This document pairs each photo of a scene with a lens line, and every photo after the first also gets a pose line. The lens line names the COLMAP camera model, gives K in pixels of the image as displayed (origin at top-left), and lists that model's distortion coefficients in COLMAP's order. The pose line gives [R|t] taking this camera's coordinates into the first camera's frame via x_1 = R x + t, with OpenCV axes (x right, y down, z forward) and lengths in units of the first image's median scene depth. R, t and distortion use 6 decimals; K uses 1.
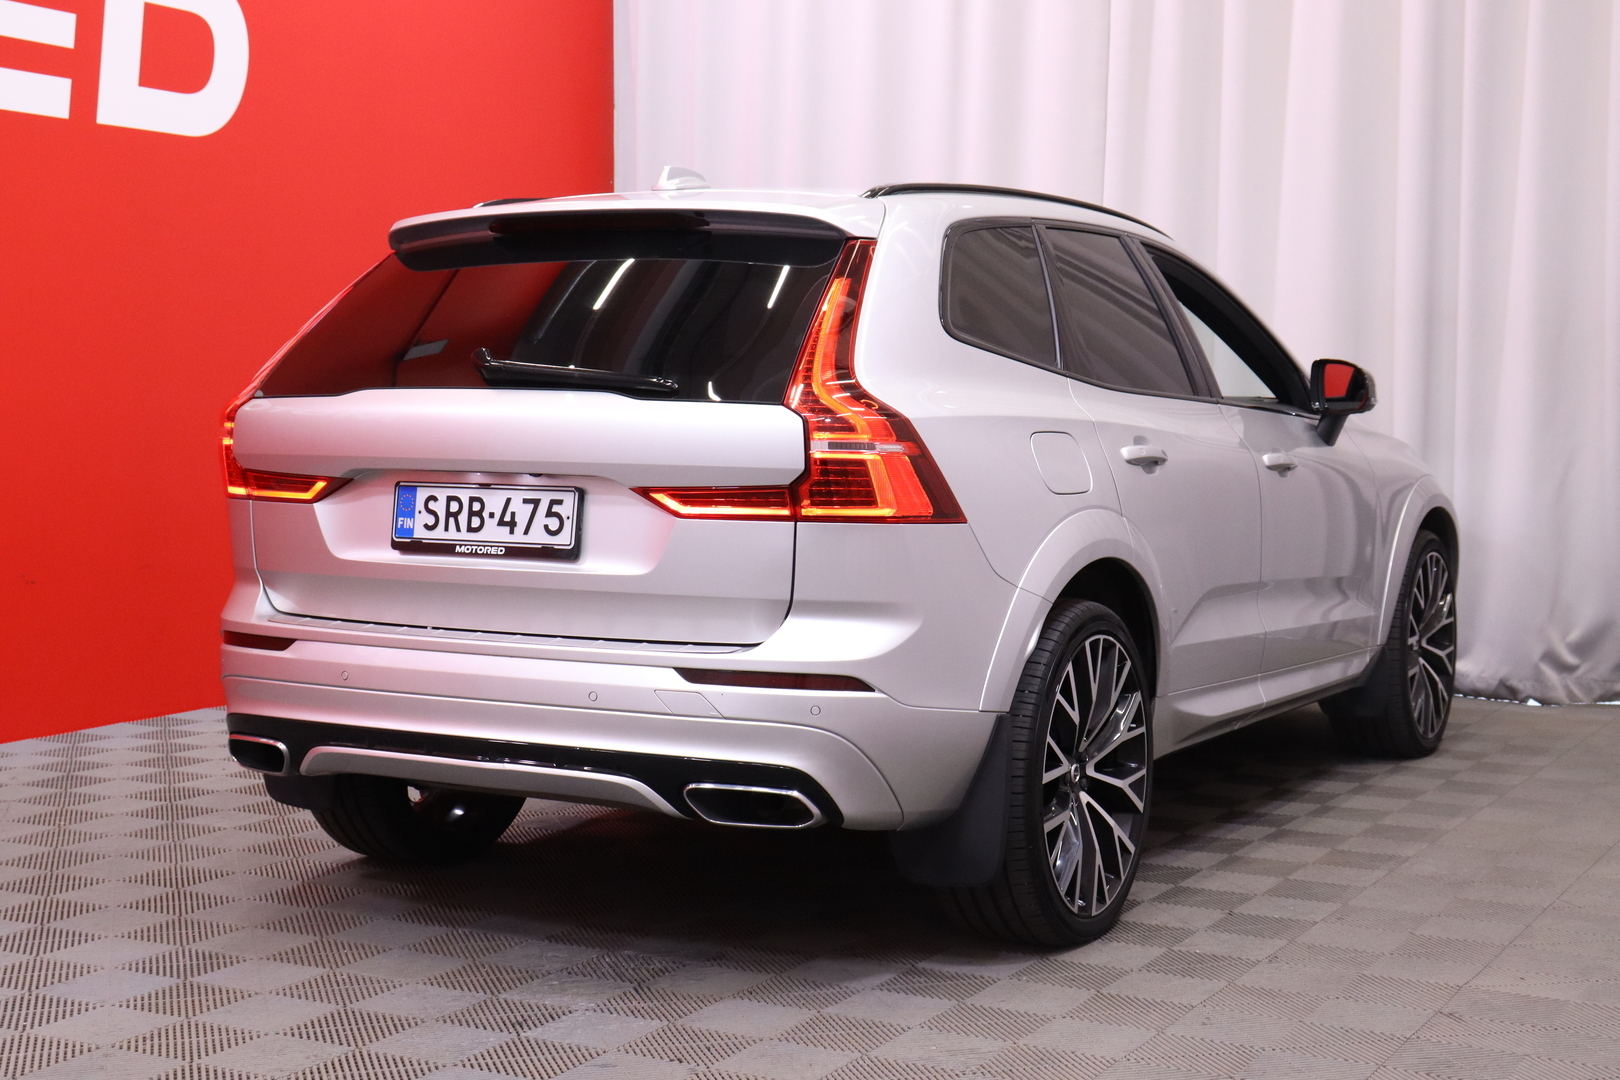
lens RADIAL K [[2269.2, 0, 810.0], [0, 2269.2, 540.0], [0, 0, 1]] dist [0.212252, 0.004238]
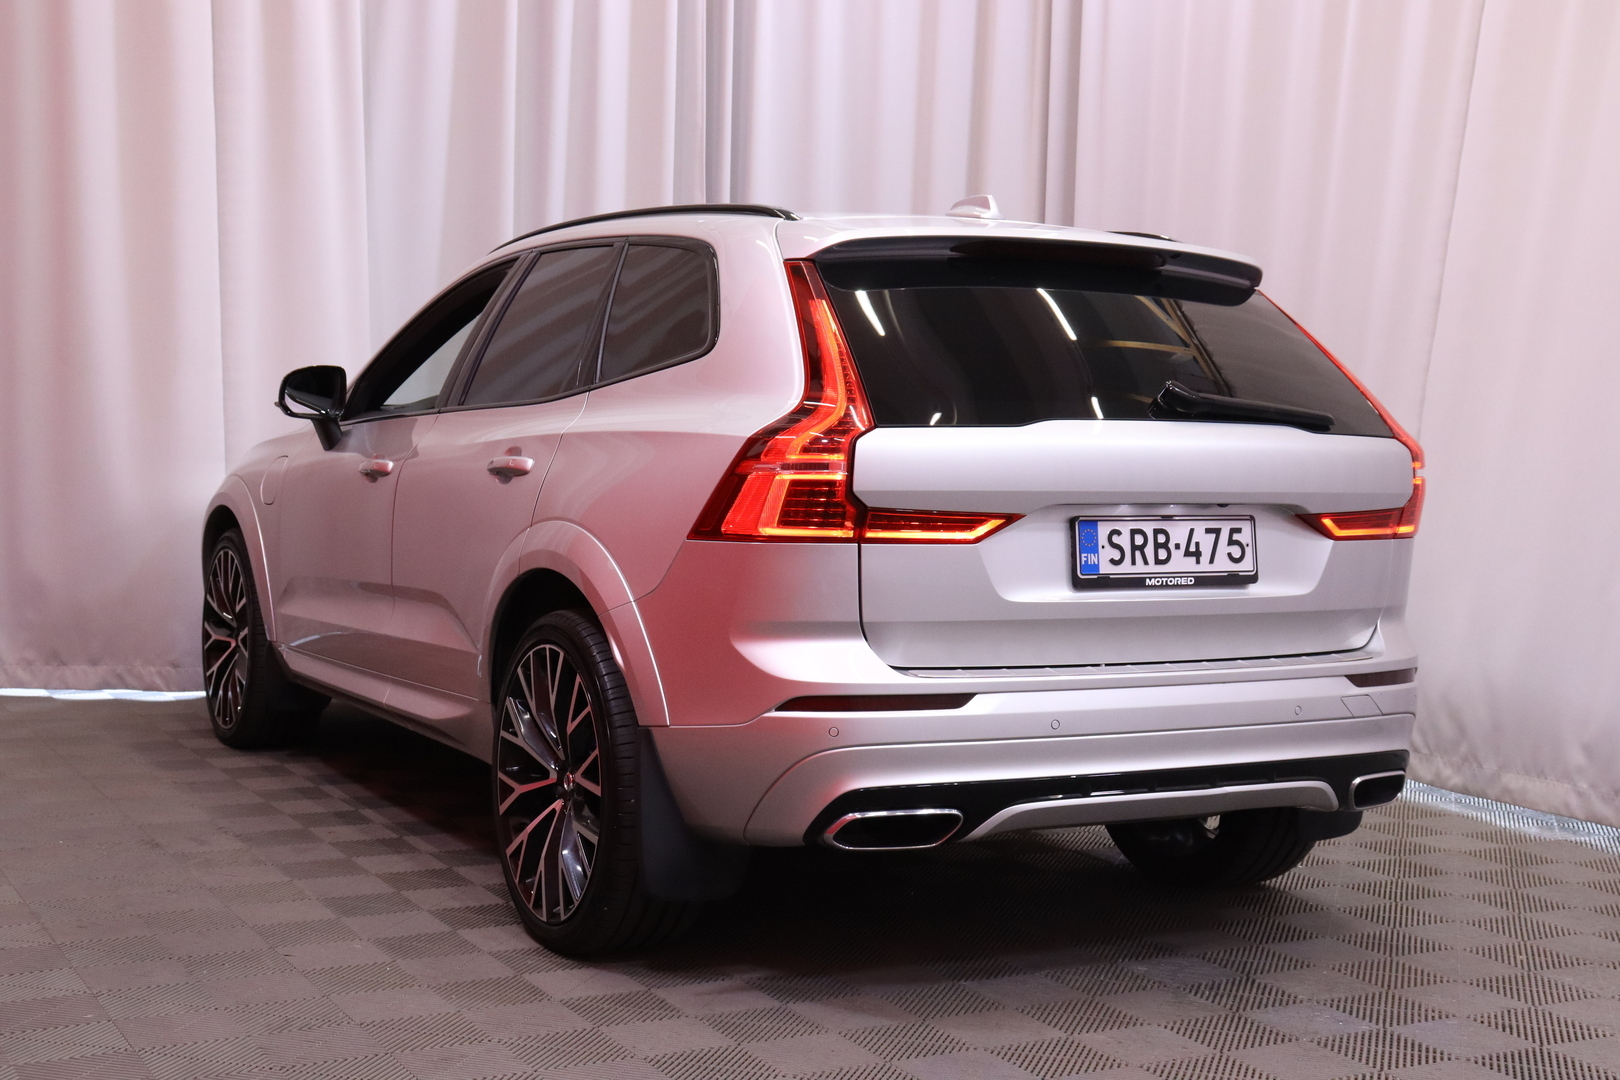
lens RADIAL K [[2257.0, 0, 789.7], [0, 2257.0, 535.7], [0, 0, 1]] dist [-0.014088, 0.008146]
pose [[0.530773, -0.041431, 0.846501, -1.074587], [0.035648, 0.999012, 0.026544, -0.048137], [-0.846764, 0.016087, 0.531726, 0.613981]]
